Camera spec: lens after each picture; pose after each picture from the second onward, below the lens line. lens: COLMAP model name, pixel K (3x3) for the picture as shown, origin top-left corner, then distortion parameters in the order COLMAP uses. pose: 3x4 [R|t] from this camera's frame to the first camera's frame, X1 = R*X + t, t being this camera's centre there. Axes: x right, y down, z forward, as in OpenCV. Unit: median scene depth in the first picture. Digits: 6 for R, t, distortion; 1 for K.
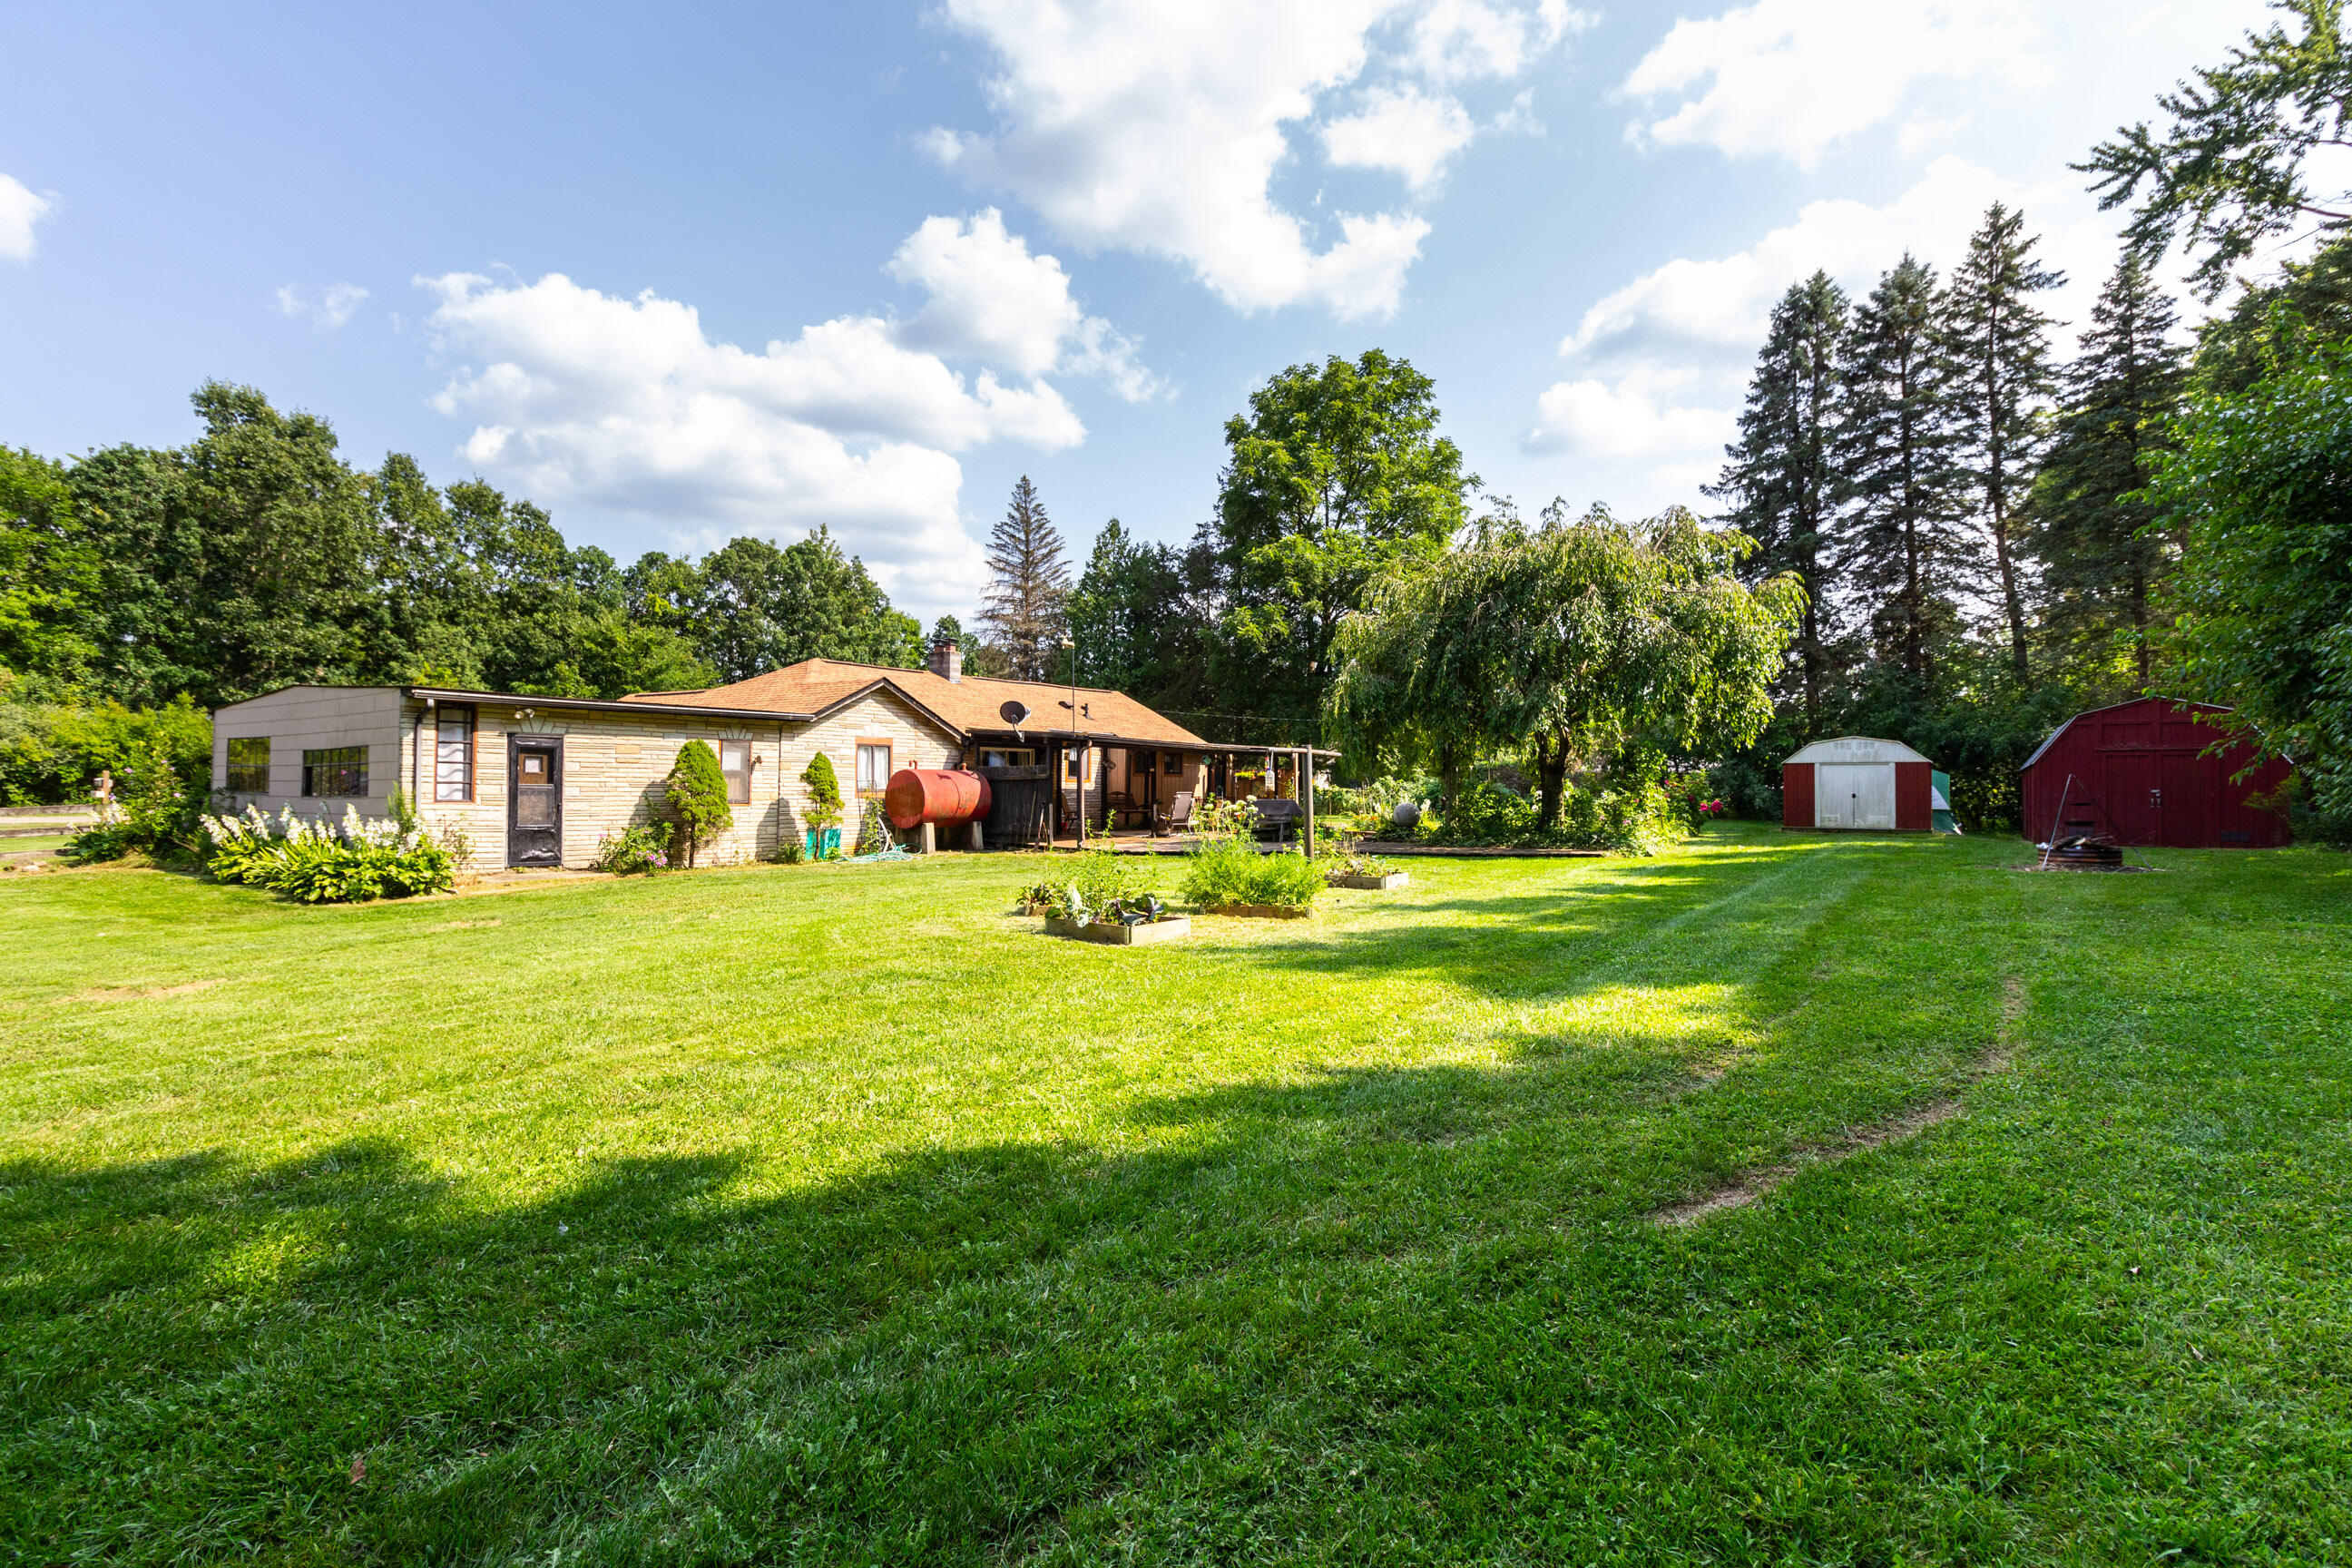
lens RADIAL K [[1081.6, 0, 1171.9], [0, 1081.6, 775.4], [0, 0, 1]] dist [0.003097, 0.000902]
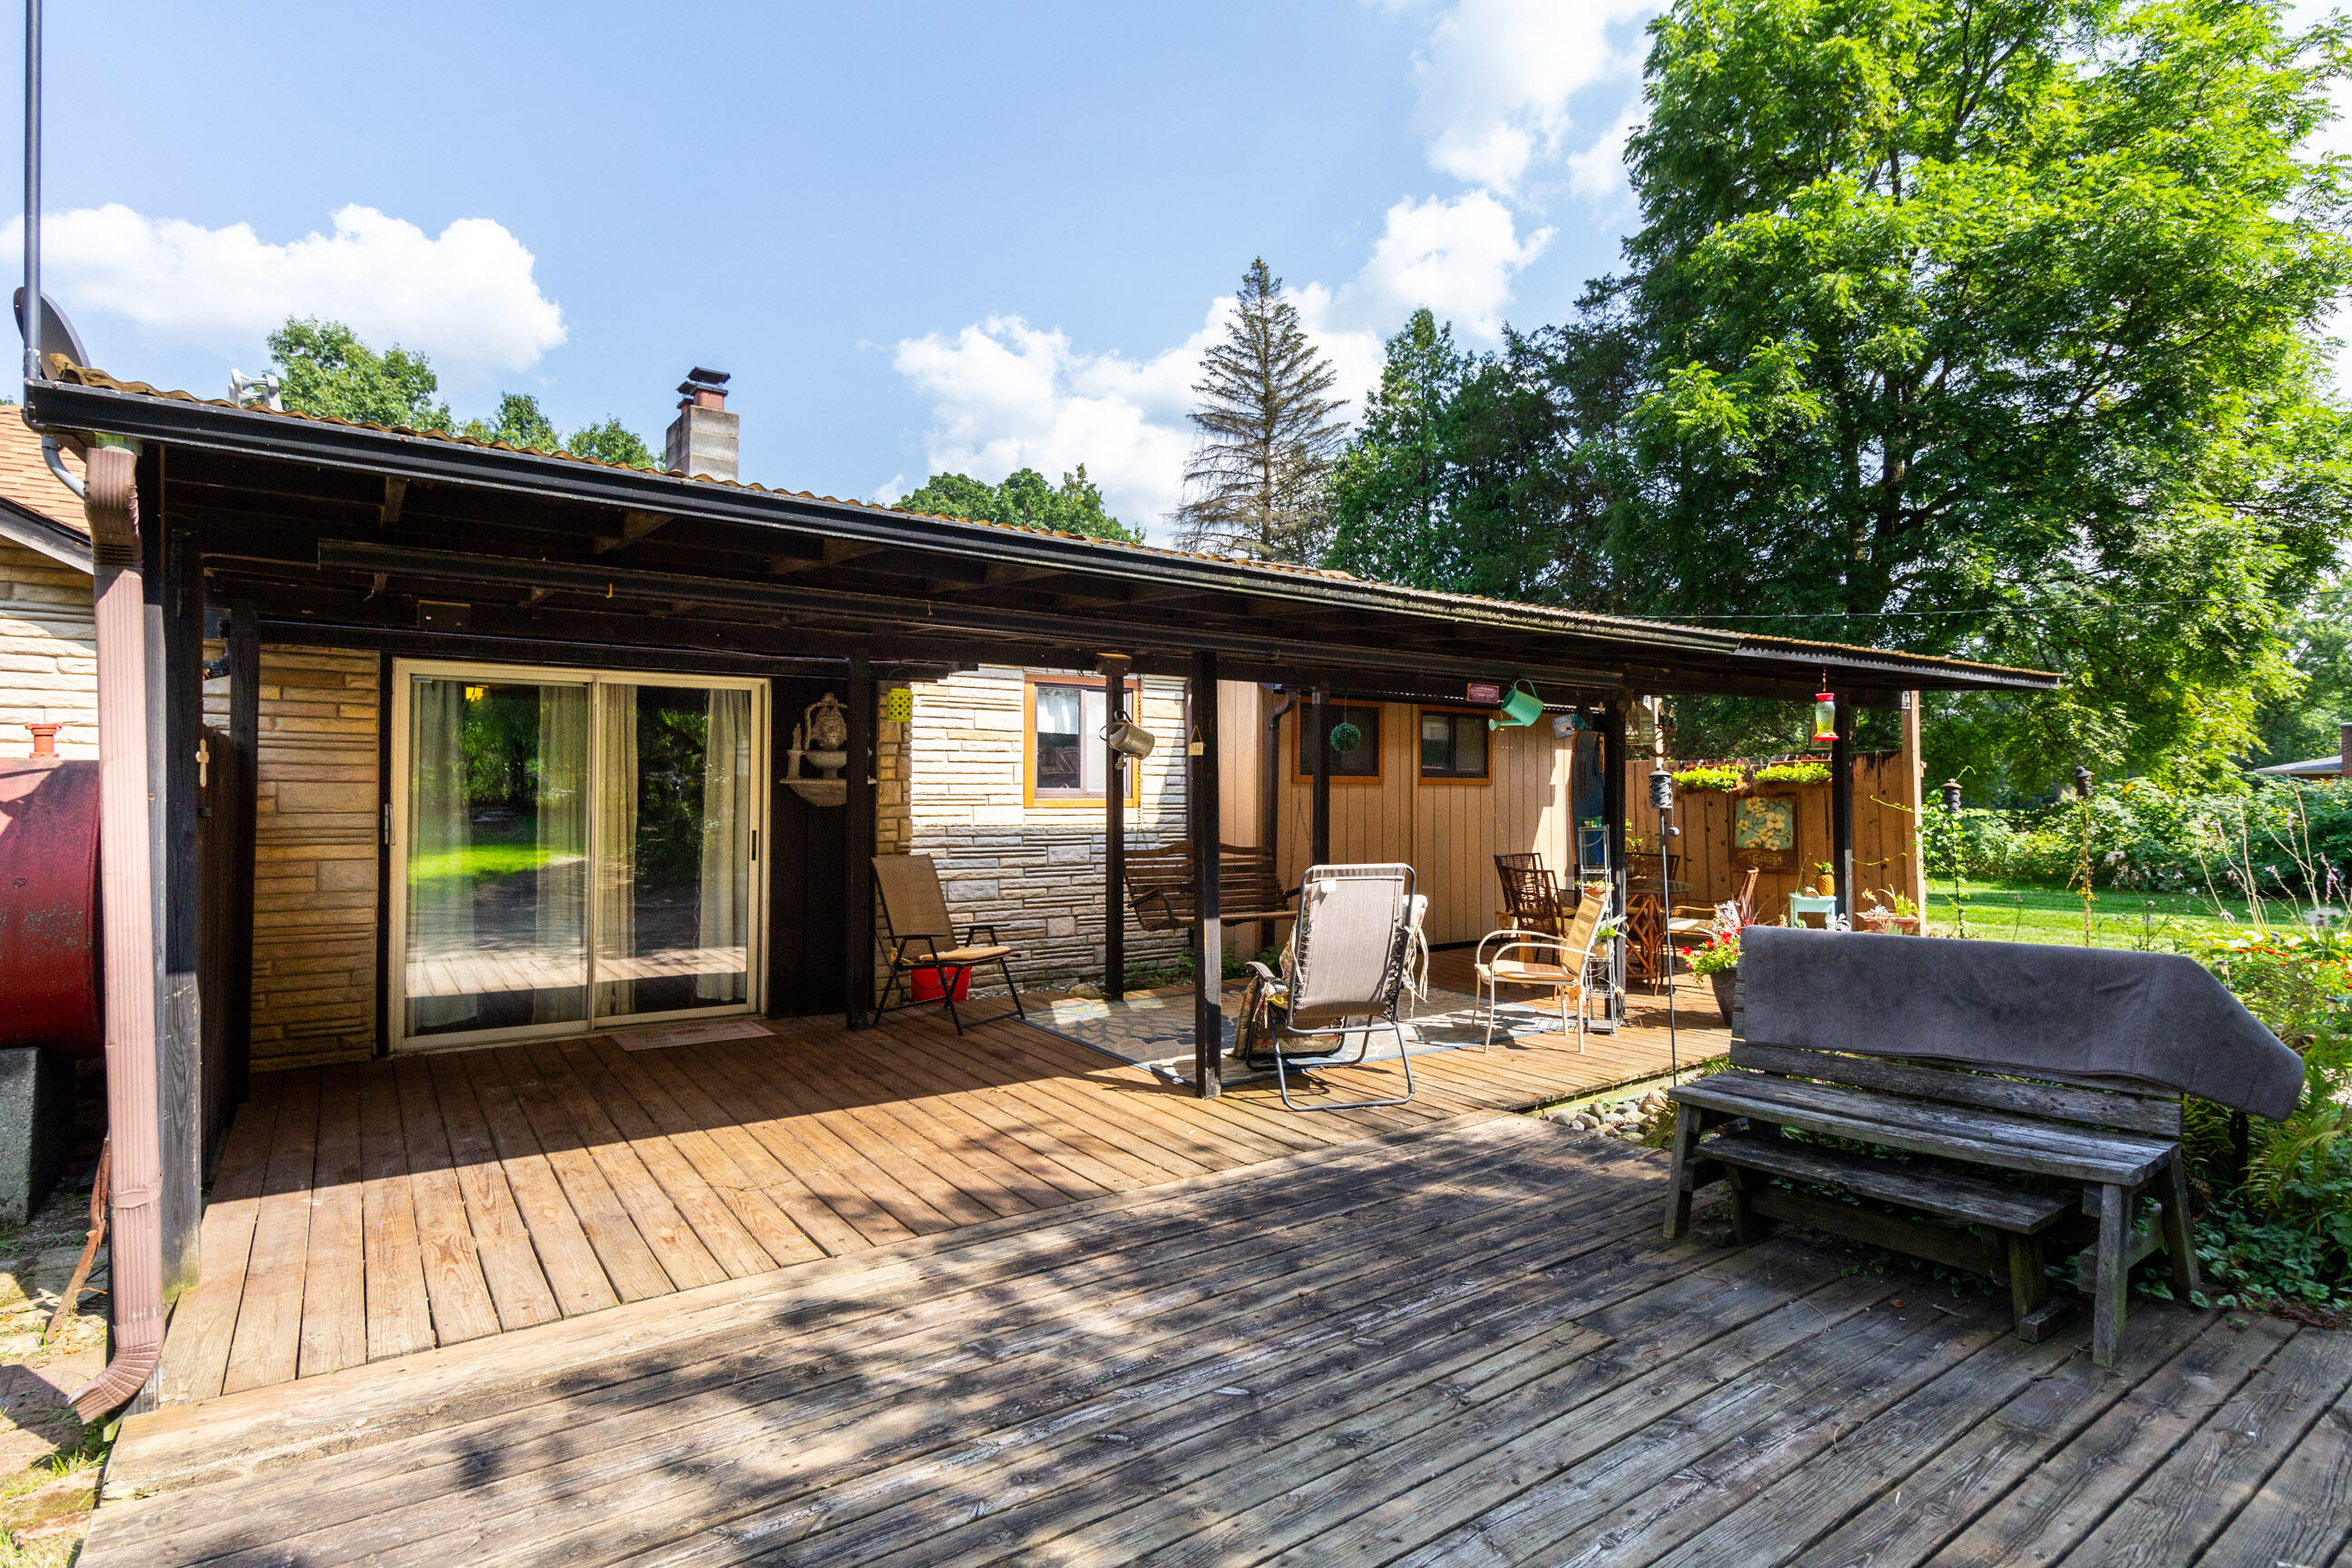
lens RADIAL K [[1210.4, 0, 1099.8], [0, 1210.4, 787.8], [0, 0, 1]] dist [0.000492, -0.003786]
pose [[0.926145, -0.011421, -0.376994, 0.022602], [0.011283, 0.999933, -0.002573, 0.001030], [0.376998, -0.001871, 0.926212, 0.381914]]
